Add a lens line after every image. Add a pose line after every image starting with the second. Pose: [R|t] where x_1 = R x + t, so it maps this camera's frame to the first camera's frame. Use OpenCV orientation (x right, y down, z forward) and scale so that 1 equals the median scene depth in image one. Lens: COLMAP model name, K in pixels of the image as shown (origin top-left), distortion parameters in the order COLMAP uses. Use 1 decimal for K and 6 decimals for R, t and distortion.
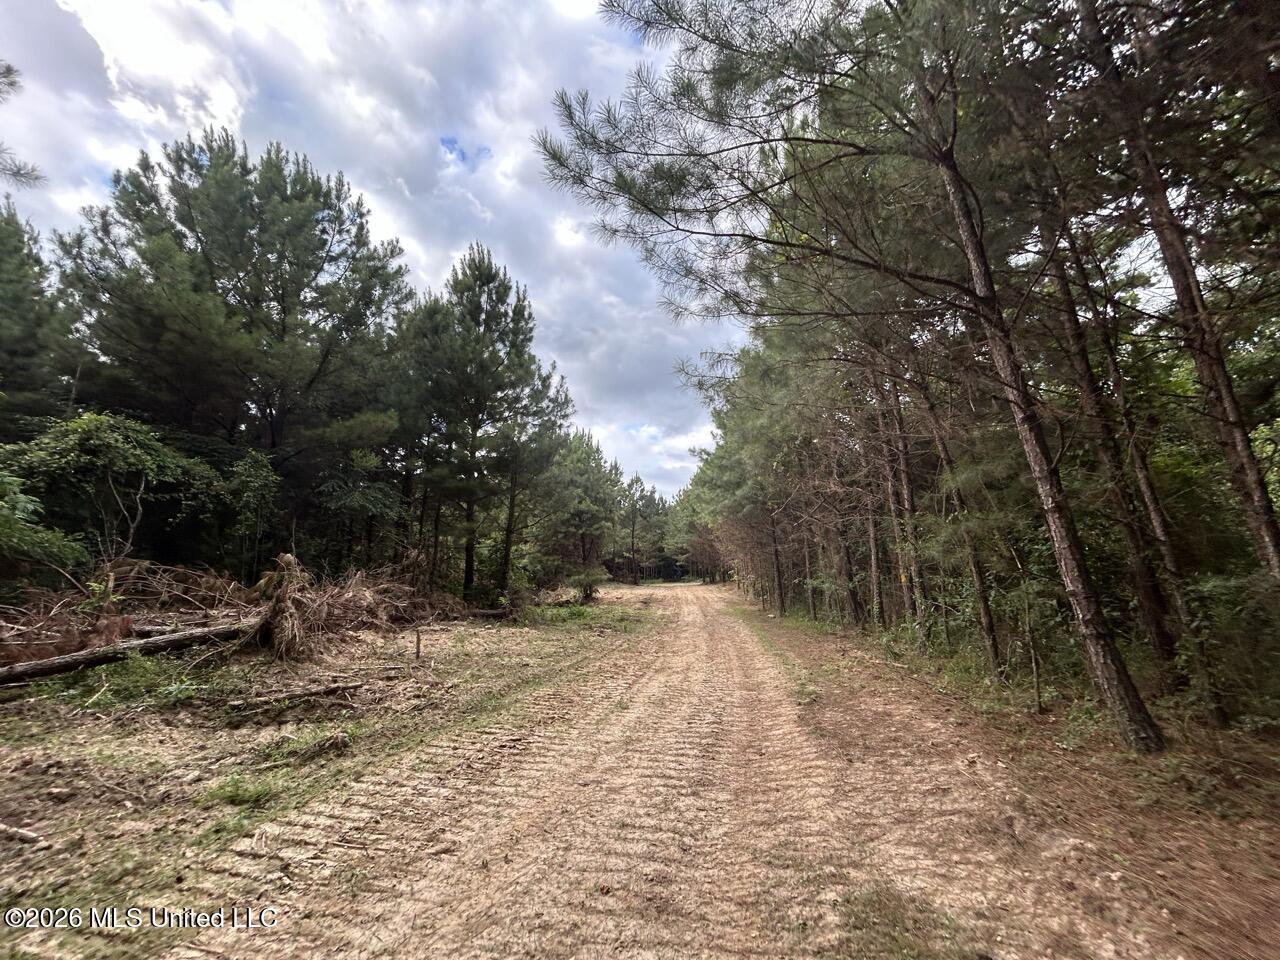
lens RADIAL K [[516.2, 0, 635.7], [0, 516.2, 475.2], [0, 0, 1]] dist [-0.001011, 0.000278]
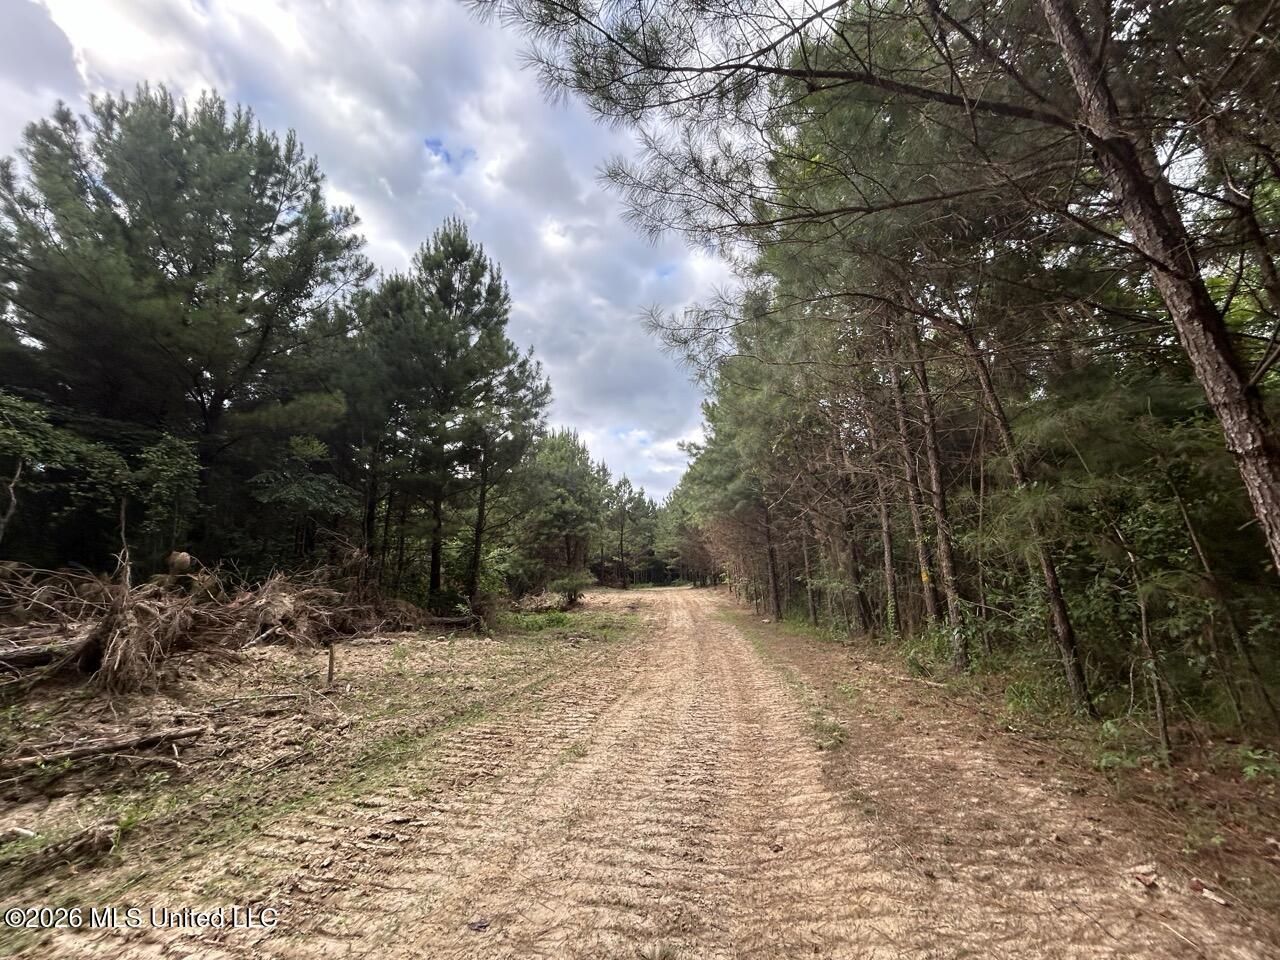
lens RADIAL K [[513.8, 0, 626.0], [0, 513.8, 466.9], [0, 0, 1]] dist [0.001445, 0.000330]
pose [[0.999966, -0.008255, -0.000222, 0.018003], [0.008247, 0.999653, -0.025020, 0.024736], [0.000429, 0.025018, 0.999687, 0.103571]]
